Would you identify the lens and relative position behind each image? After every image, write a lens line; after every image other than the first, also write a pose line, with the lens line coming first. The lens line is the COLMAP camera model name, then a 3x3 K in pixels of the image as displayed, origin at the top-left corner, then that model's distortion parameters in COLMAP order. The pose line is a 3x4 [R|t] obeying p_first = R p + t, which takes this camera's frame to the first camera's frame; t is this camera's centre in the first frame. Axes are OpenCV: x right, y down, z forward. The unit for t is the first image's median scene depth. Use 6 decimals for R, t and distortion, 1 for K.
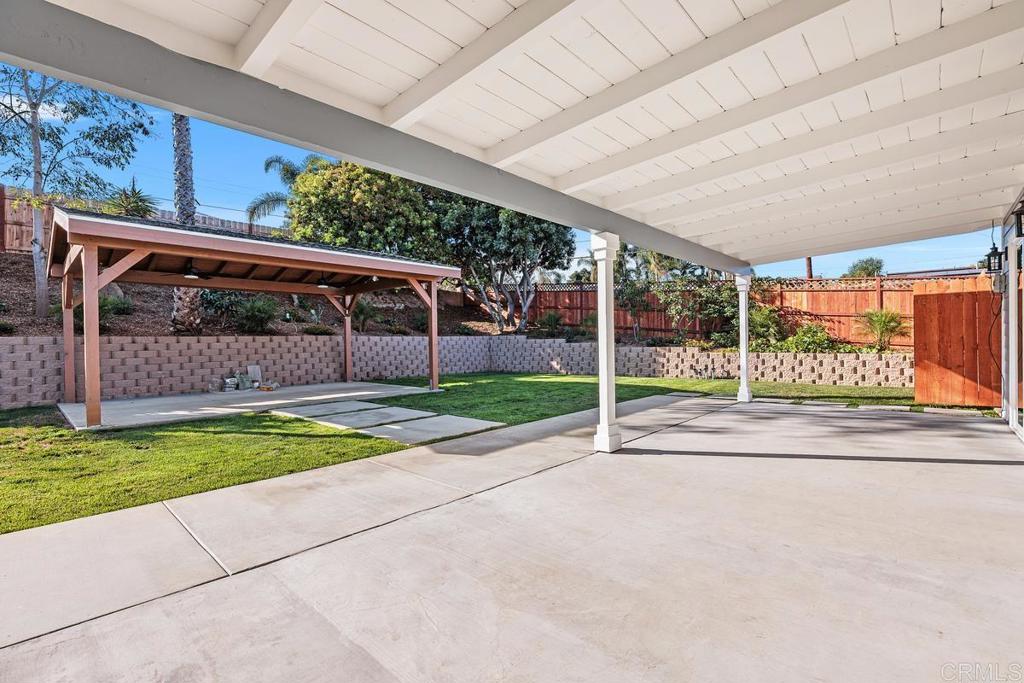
lens RADIAL K [[462.4, 0, 520.3], [0, 462.4, 340.2], [0, 0, 1]] dist [-0.010649, 0.000556]
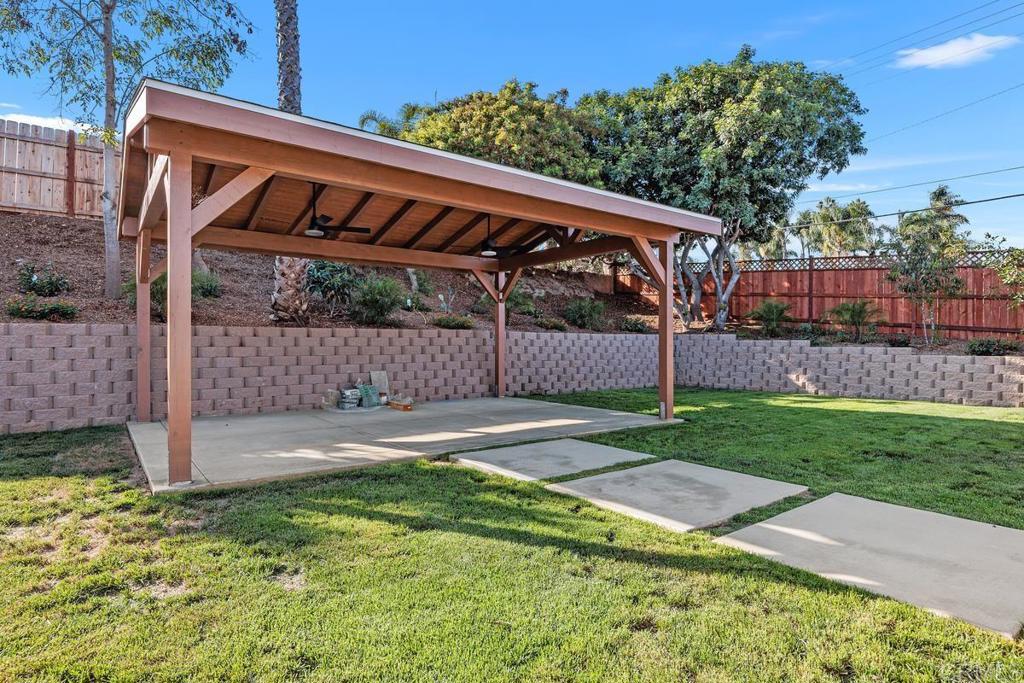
lens RADIAL K [[527.2, 0, 511.8], [0, 527.2, 338.4], [0, 0, 1]] dist [0.001267, -0.002771]
pose [[0.985451, 0.014982, -0.169297, -0.232458], [-0.015994, 0.999861, -0.004615, 0.005883], [0.169204, 0.007255, 0.985554, 0.237027]]
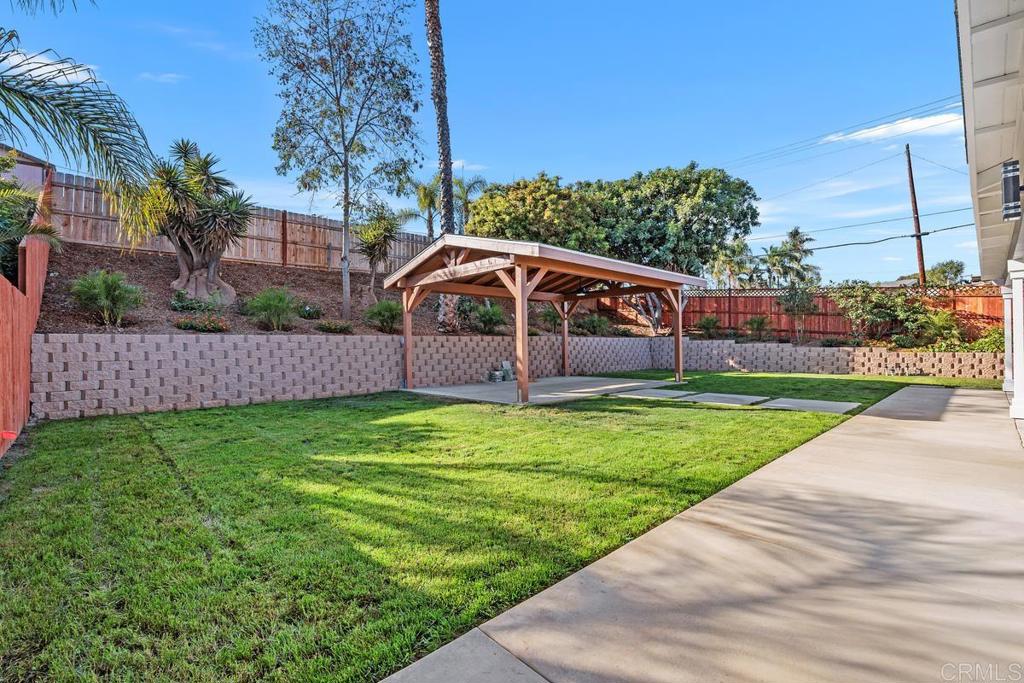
lens RADIAL K [[462.4, 0, 485.6], [0, 462.4, 340.5], [0, 0, 1]] dist [-0.010649, 0.000556]
pose [[0.997240, 0.003216, -0.074180, -0.506288], [-0.003753, 0.999968, -0.007093, 0.010121], [0.074154, 0.007351, 0.997220, -0.179424]]
